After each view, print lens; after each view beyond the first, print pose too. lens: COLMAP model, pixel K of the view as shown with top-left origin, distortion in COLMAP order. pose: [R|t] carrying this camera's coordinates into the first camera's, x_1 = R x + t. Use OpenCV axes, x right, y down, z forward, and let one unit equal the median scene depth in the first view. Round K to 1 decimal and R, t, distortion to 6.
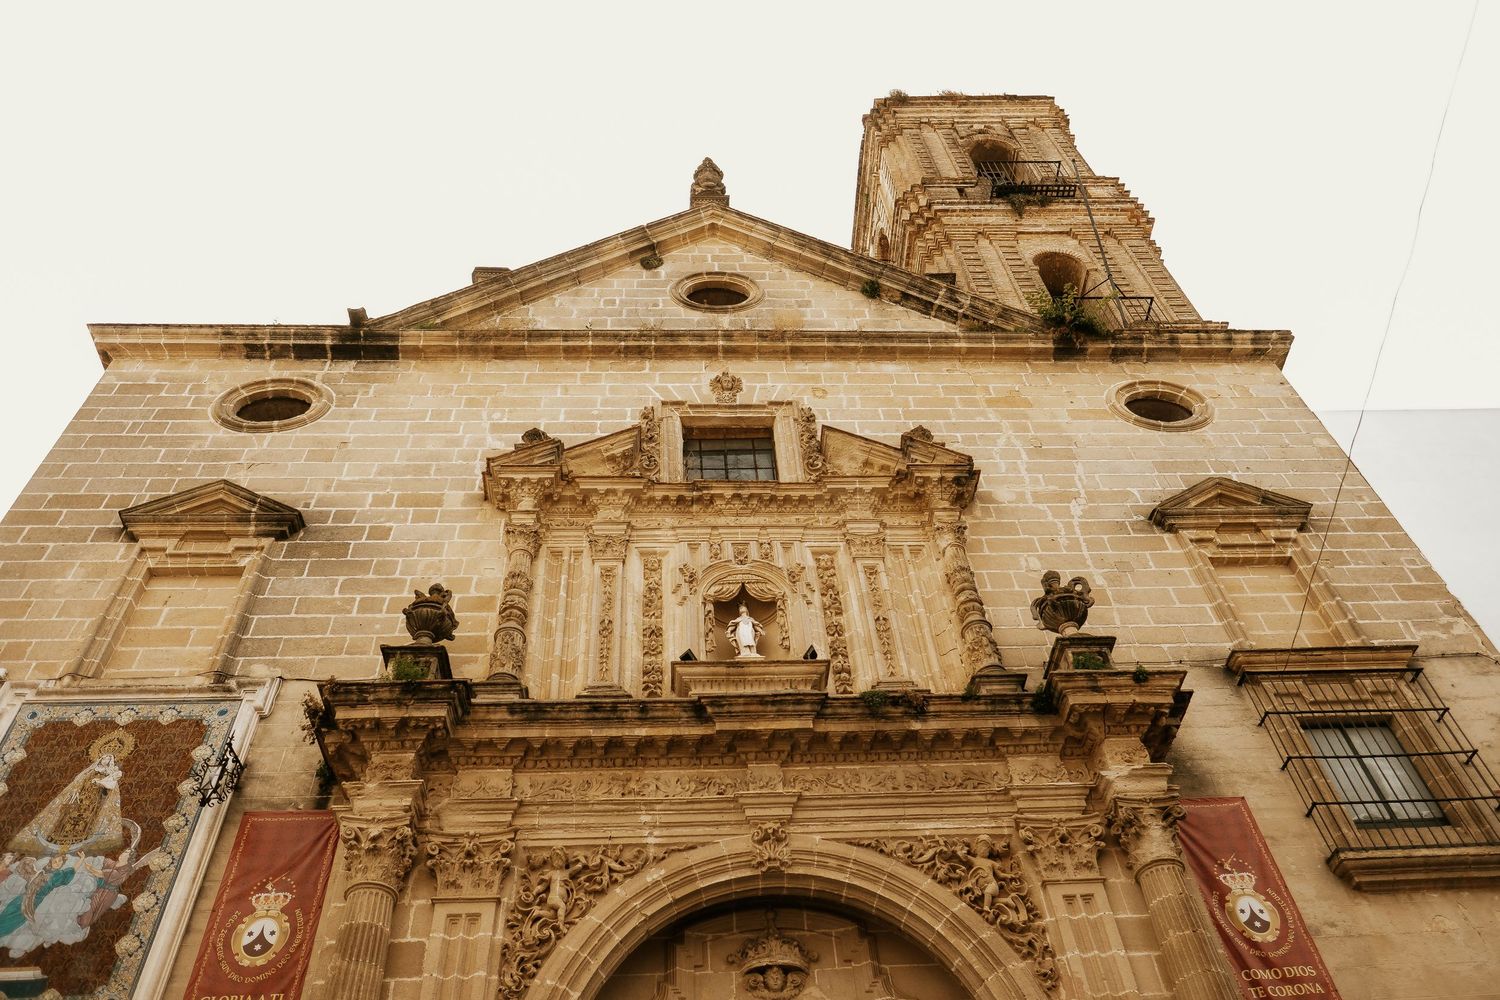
lens RADIAL K [[1106.1, 0, 750.6], [0, 1106.1, 500.4], [0, 0, 1]] dist [-0.011953, 0.007028]
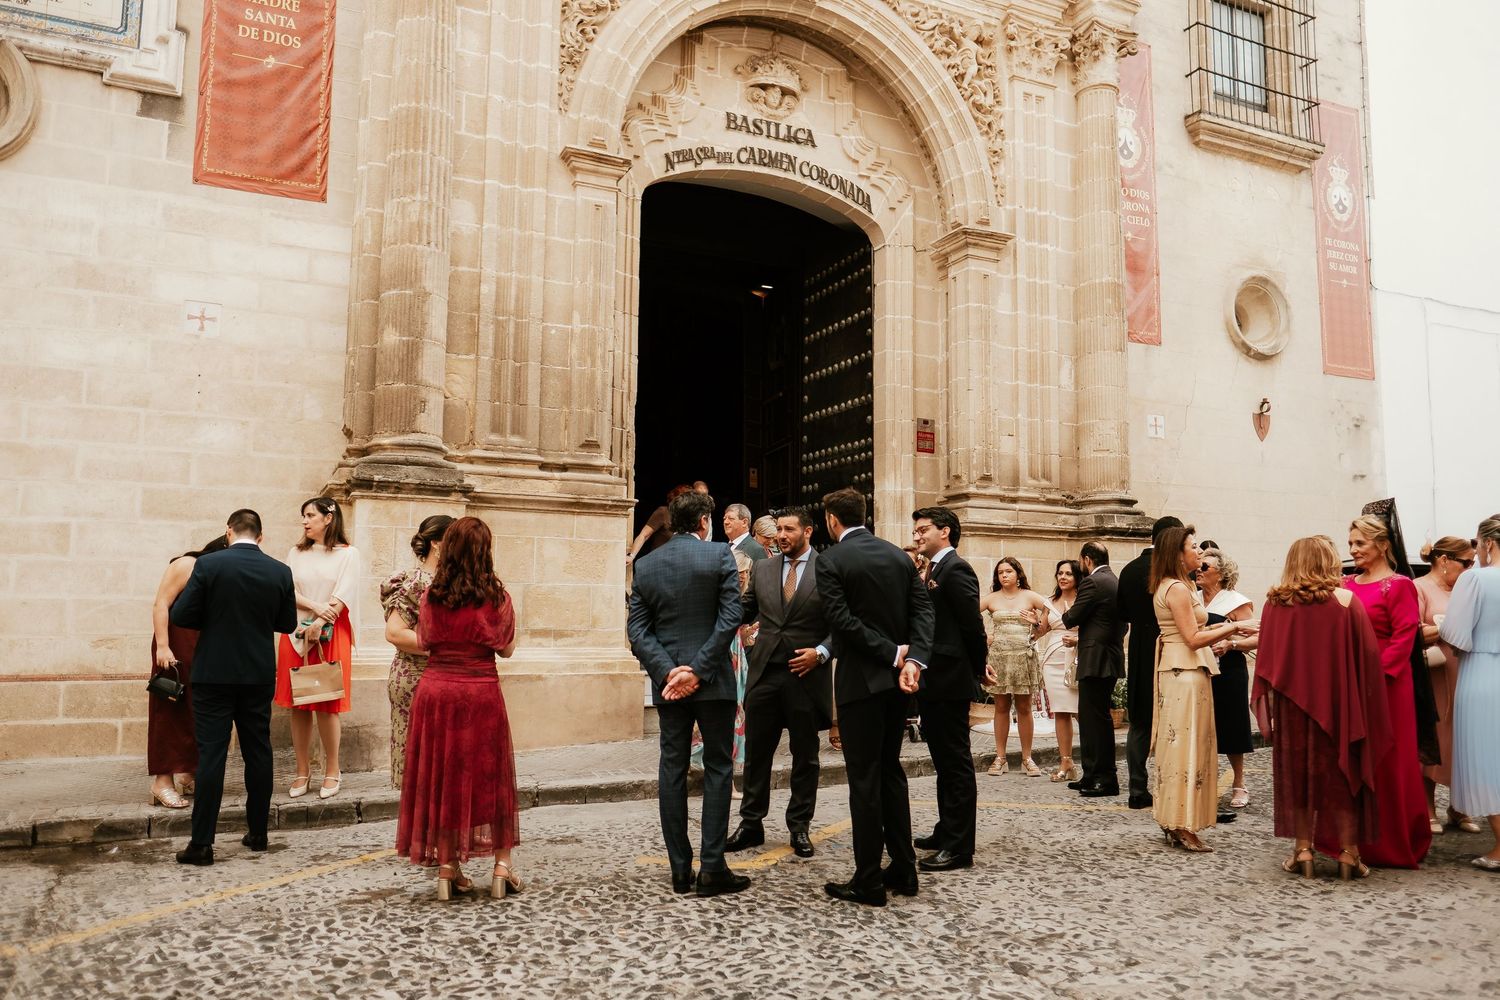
lens RADIAL K [[1106.1, 0, 749.8], [0, 1106.1, 497.3], [0, 0, 1]] dist [-0.011953, 0.007028]
pose [[0.921072, 0.113198, 0.372575, -0.353615], [-0.337632, 0.708832, 0.619324, 0.039695], [-0.193987, -0.696236, 0.691104, -0.035551]]
